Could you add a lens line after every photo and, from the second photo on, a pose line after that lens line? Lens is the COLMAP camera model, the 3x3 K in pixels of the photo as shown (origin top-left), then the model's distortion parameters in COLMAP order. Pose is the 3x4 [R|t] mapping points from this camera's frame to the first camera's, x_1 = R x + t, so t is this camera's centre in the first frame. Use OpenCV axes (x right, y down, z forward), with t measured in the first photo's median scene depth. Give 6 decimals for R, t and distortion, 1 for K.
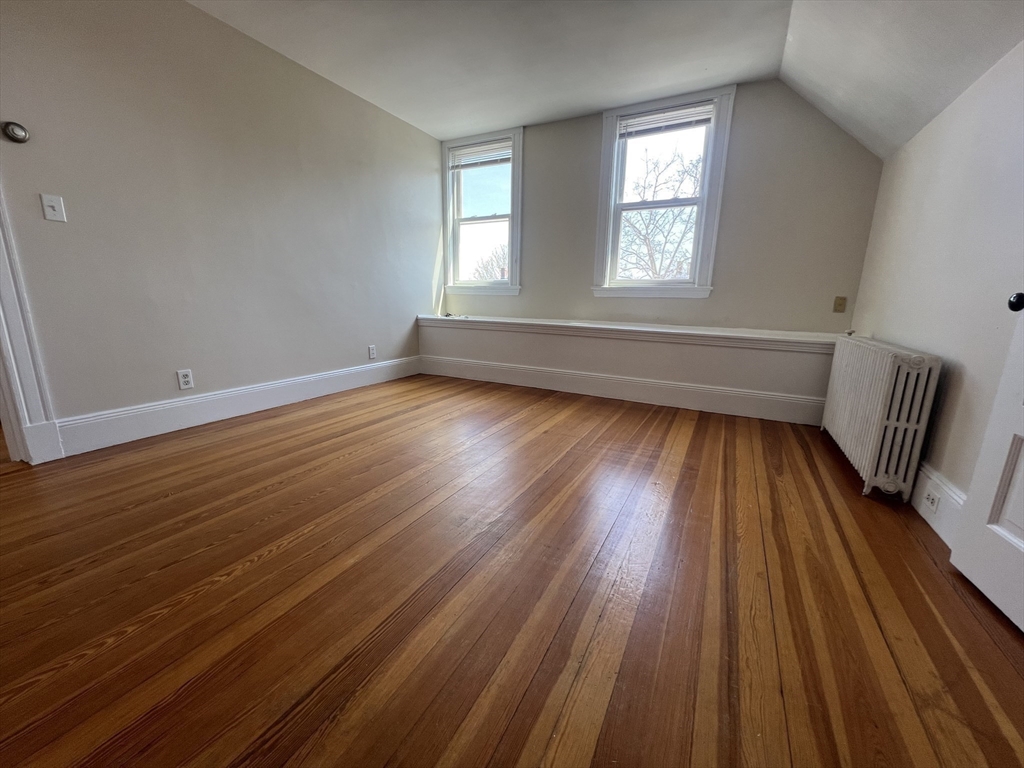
lens RADIAL K [[408.9, 0, 513.2], [0, 408.9, 386.6], [0, 0, 1]] dist [-0.000702, -0.000072]
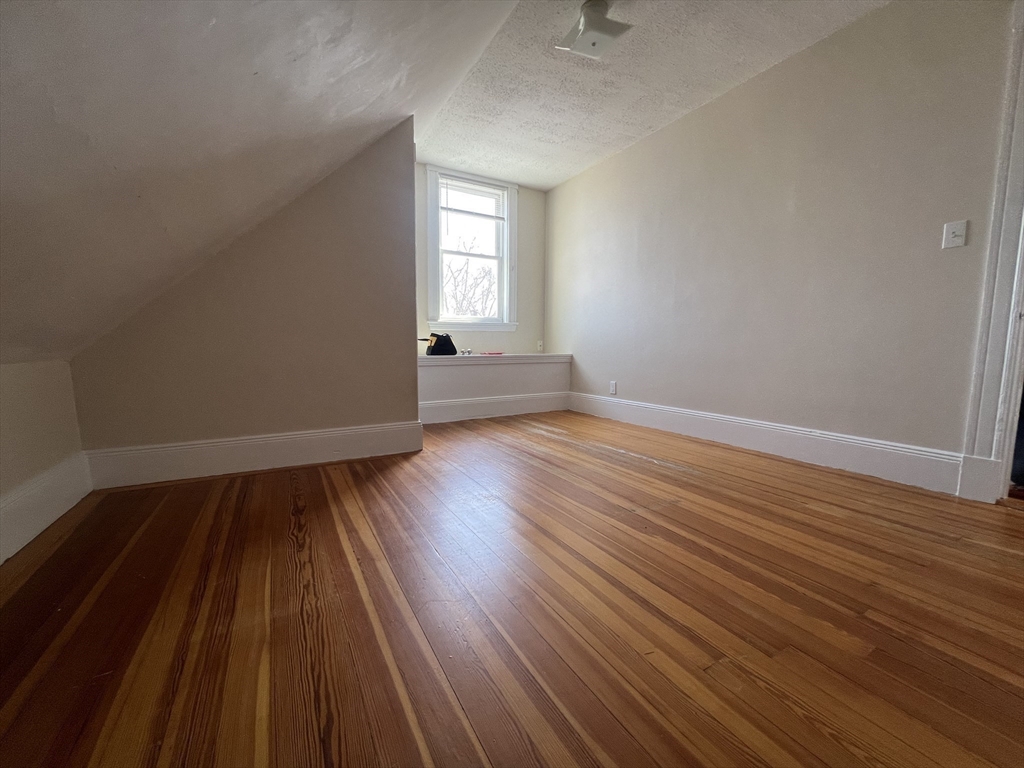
lens RADIAL K [[408.9, 0, 513.2], [0, 408.9, 386.6], [0, 0, 1]] dist [-0.000702, -0.000072]
pose [[0.532056, -0.114061, 0.838991, -0.682989], [0.192121, 0.981303, 0.011573, -0.054676], [-0.824625, 0.155031, 0.544022, 0.306963]]
